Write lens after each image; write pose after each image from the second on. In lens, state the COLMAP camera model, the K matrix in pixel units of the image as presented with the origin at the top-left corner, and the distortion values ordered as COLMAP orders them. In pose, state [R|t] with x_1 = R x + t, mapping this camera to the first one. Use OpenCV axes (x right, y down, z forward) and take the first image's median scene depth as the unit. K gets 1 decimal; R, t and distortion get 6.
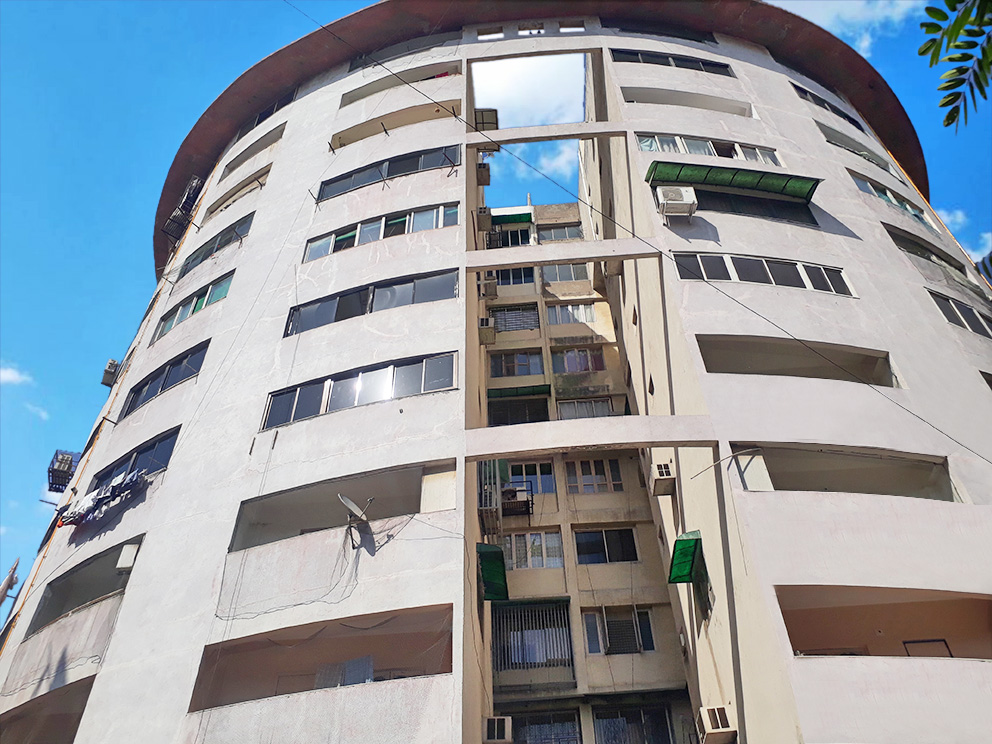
lens RADIAL K [[791.0, 0, 500.4], [0, 791.0, 379.8], [0, 0, 1]] dist [0.064621, -0.070711]
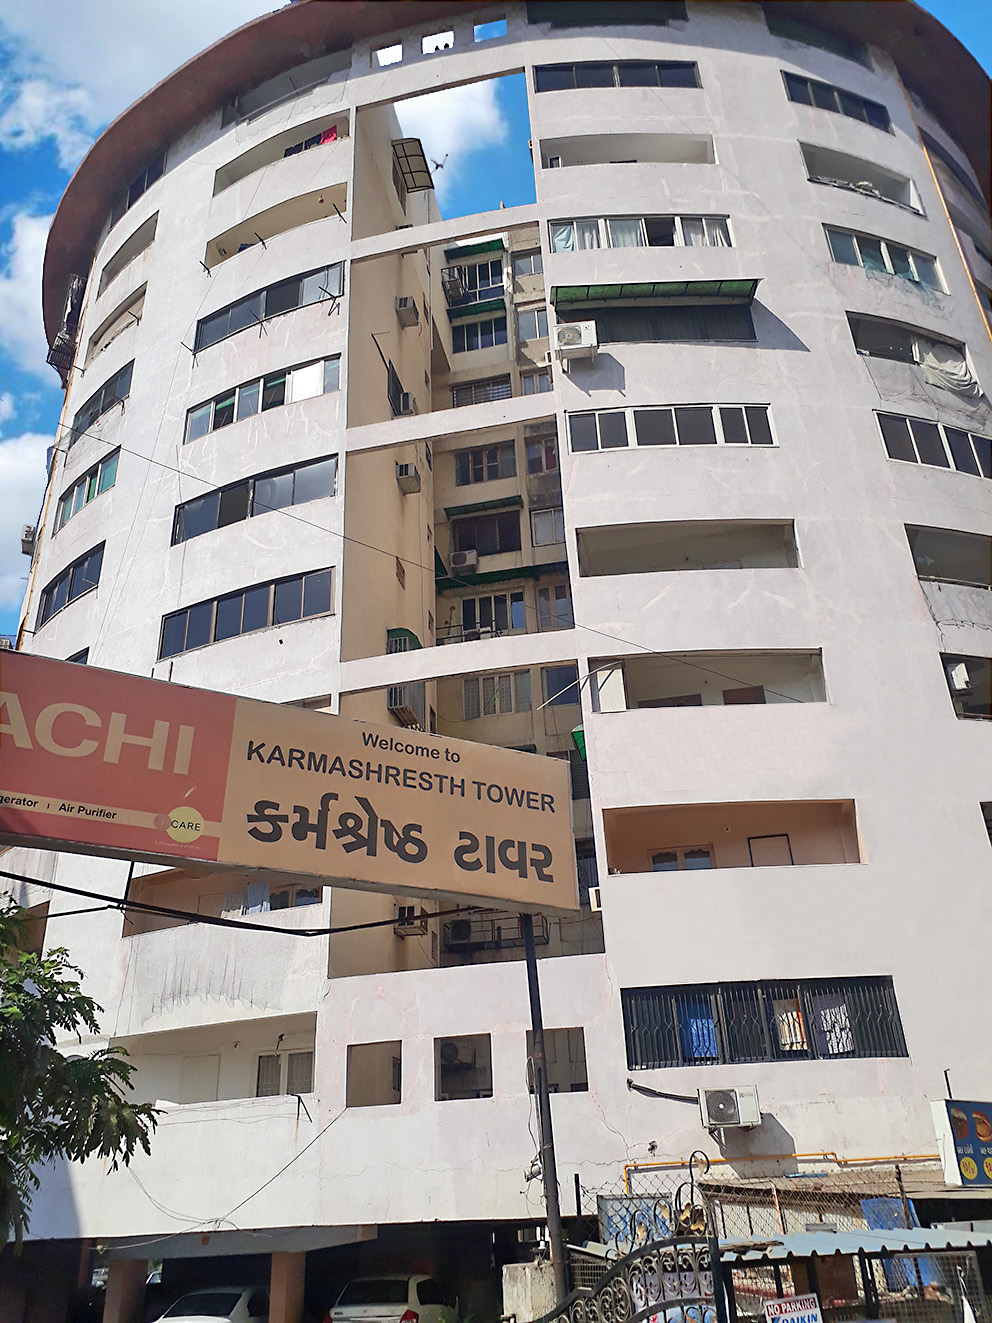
lens RADIAL K [[1055.0, 0, 494.1], [0, 1055.0, 666.0], [0, 0, 1]] dist [0.064621, -0.070711]
pose [[0.989266, -0.078058, -0.123529, 0.231531], [0.111825, 0.948579, 0.296129, -0.224947], [0.094061, -0.306764, 0.947126, -0.195656]]
